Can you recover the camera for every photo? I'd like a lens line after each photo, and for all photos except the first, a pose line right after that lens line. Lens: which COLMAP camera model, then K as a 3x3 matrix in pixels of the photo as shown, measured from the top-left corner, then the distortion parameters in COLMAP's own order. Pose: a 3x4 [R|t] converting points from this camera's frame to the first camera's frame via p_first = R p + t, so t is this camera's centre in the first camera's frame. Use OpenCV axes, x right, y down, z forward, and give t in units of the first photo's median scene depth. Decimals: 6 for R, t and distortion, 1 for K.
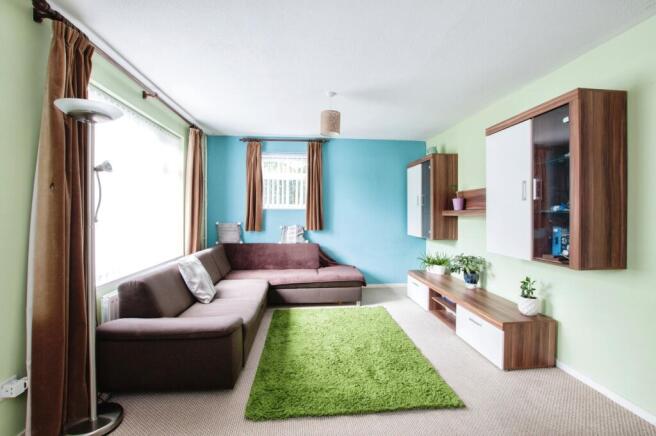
lens RADIAL K [[297.9, 0, 329.2], [0, 297.9, 210.2], [0, 0, 1]] dist [-0.003072, -0.000514]
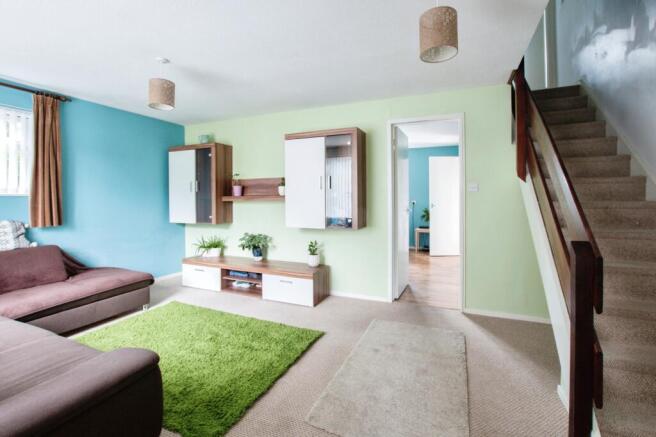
lens RADIAL K [[299.7, 0, 327.6], [0, 299.7, 193.9], [0, 0, 1]] dist [-0.002102, -0.000350]
pose [[0.496420, 0.004549, 0.868071, -0.396689], [0.003862, 0.999965, -0.007448, 0.001240], [-0.868074, 0.007050, 0.496385, 0.132025]]
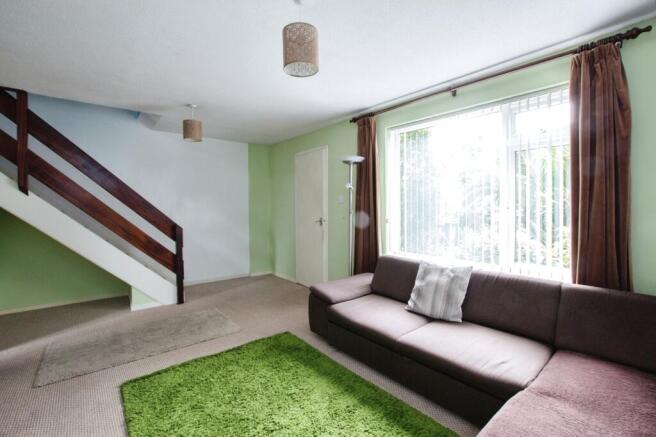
lens RADIAL K [[297.9, 0, 329.2], [0, 297.9, 210.7], [0, 0, 1]] dist [-0.003072, -0.000514]
pose [[-0.828687, 0.006760, -0.559671, 0.217626], [0.002393, 0.999961, 0.008536, 0.000016], [0.559707, 0.005735, -0.828671, 1.174532]]
